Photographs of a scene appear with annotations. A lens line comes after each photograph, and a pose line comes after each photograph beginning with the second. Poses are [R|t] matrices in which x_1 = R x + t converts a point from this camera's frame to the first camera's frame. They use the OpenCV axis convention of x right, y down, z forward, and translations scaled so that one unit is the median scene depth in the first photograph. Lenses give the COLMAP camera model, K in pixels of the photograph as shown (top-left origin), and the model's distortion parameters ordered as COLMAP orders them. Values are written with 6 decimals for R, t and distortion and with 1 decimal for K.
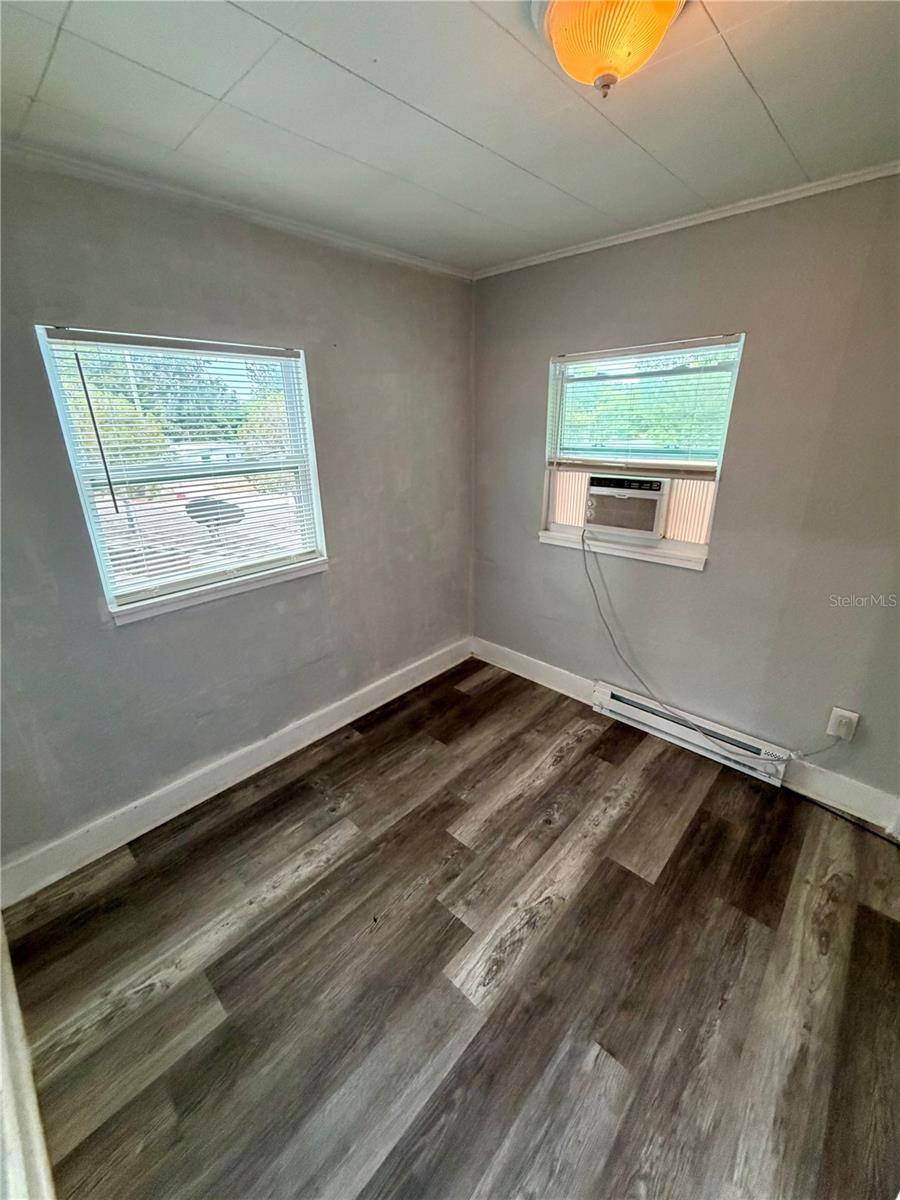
lens RADIAL K [[481.9, 0, 447.1], [0, 481.9, 596.9], [0, 0, 1]] dist [-0.001383, 0.000385]
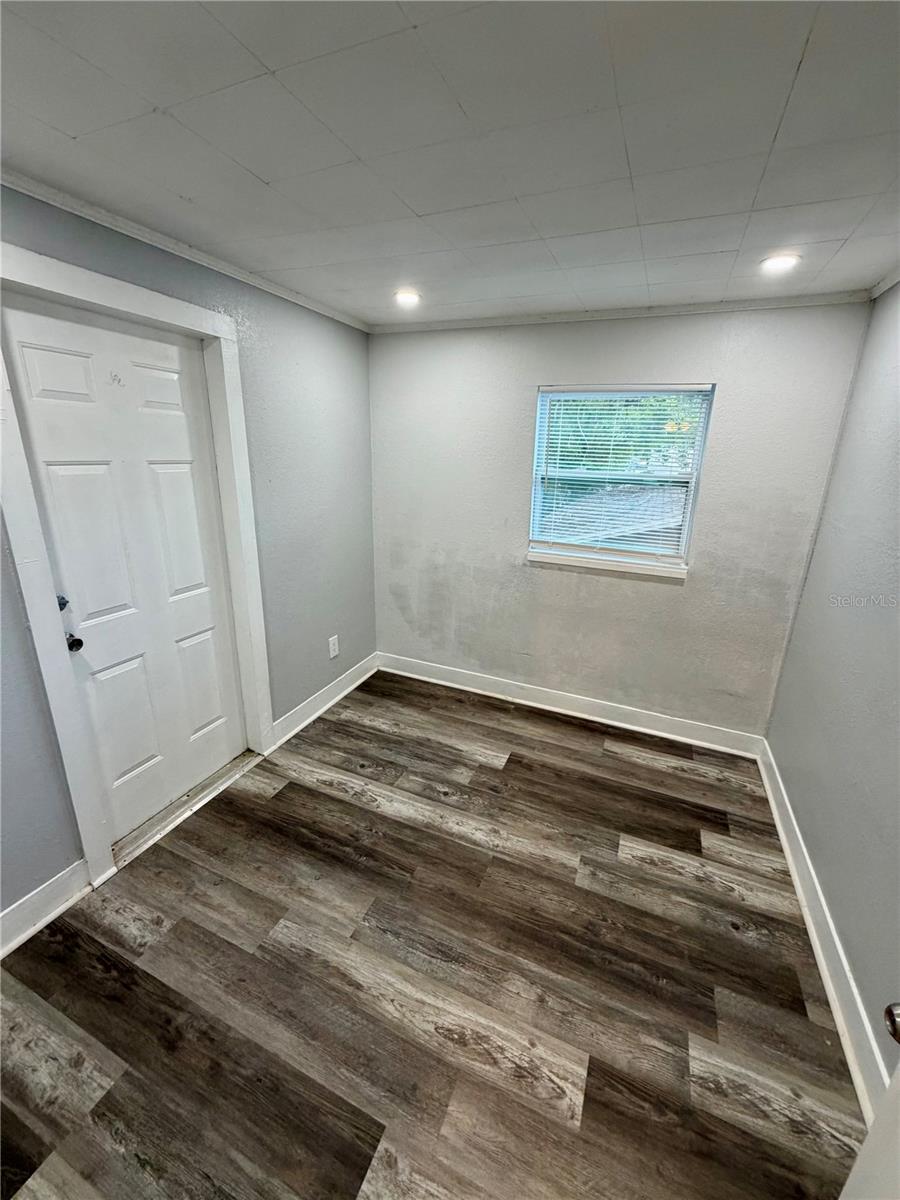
lens RADIAL K [[481.9, 0, 449.6], [0, 481.9, 604.7], [0, 0, 1]] dist [-0.001383, 0.000385]
pose [[0.323407, 0.311395, -0.893555, 0.605536], [-0.356610, 0.914786, 0.189725, -0.145131], [0.876491, 0.257293, 0.406895, 0.365583]]
